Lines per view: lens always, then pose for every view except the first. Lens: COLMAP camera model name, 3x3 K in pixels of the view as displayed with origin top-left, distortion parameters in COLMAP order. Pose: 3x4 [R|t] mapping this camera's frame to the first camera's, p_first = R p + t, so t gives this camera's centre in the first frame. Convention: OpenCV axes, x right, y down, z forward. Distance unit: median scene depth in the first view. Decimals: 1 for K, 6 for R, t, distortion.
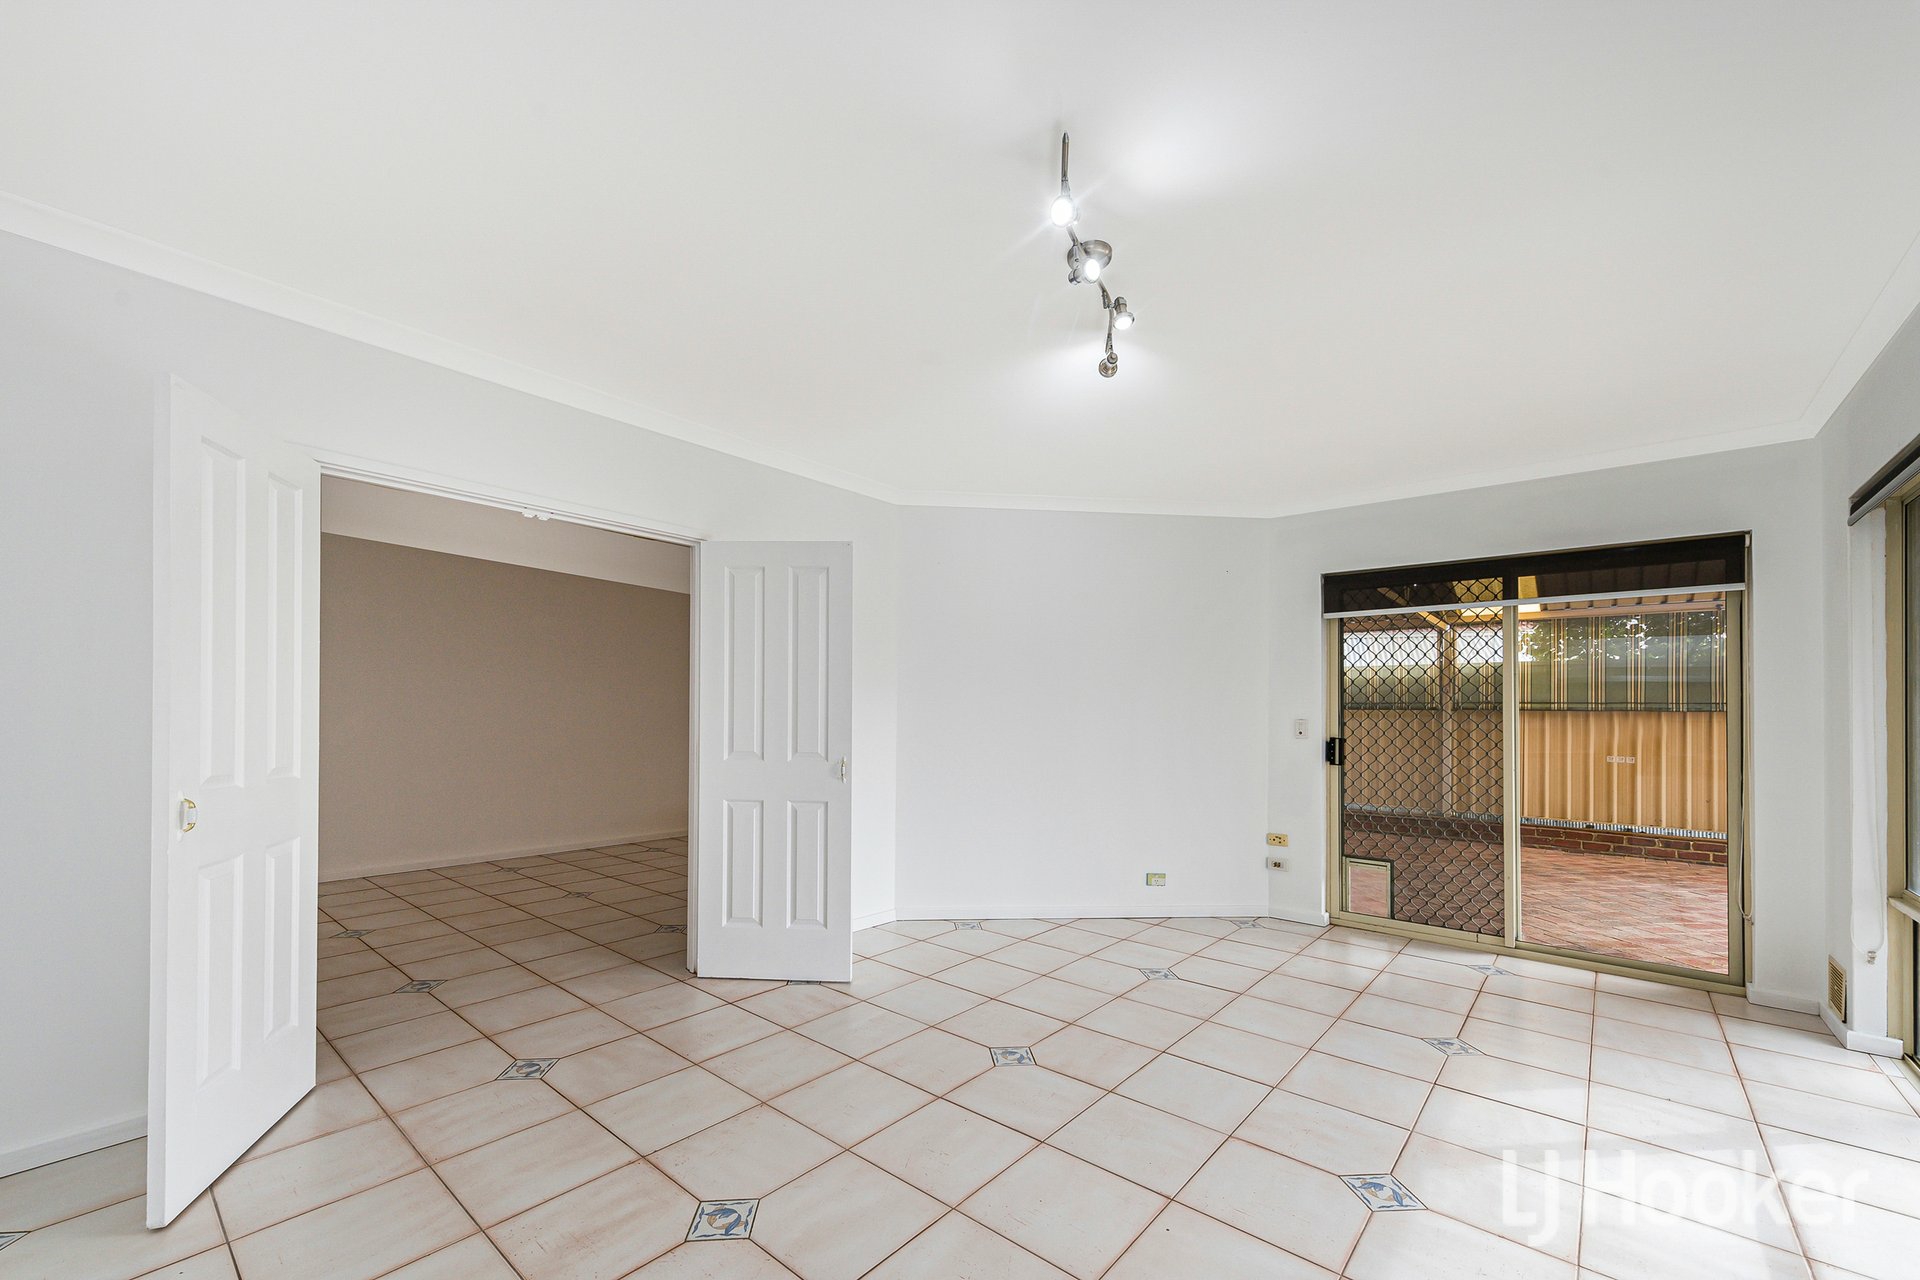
lens RADIAL K [[766.4, 0, 964.2], [0, 766.4, 696.4], [0, 0, 1]] dist [0.001487, 0.000177]
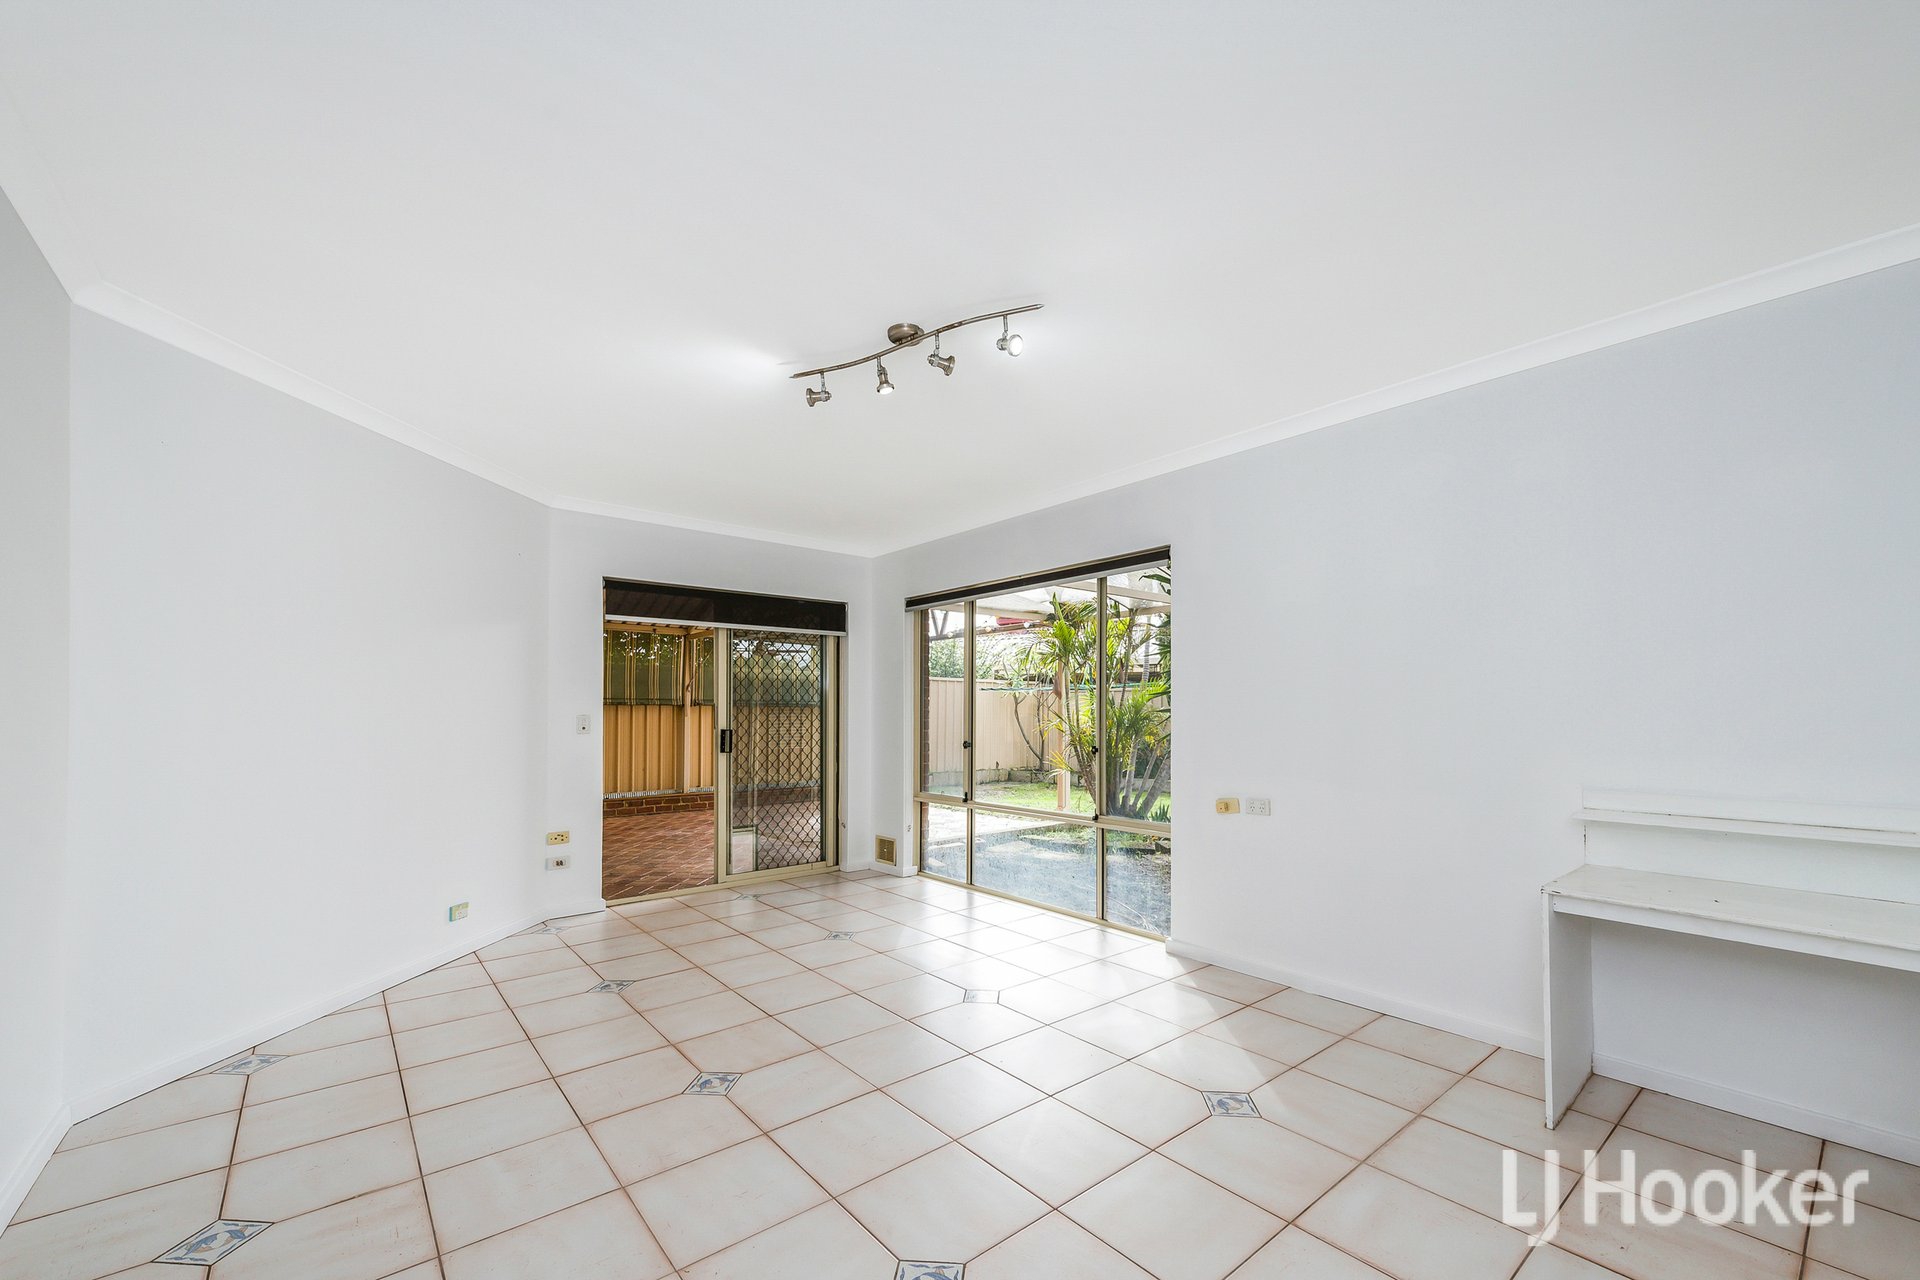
lens RADIAL K [[766.4, 0, 964.2], [0, 766.4, 696.4], [0, 0, 1]] dist [0.001487, 0.000177]
pose [[0.171530, 0.006401, 0.985158, -0.479488], [-0.018560, 0.999822, -0.003265, -0.001279], [-0.985004, -0.017724, 0.171618, 0.326513]]
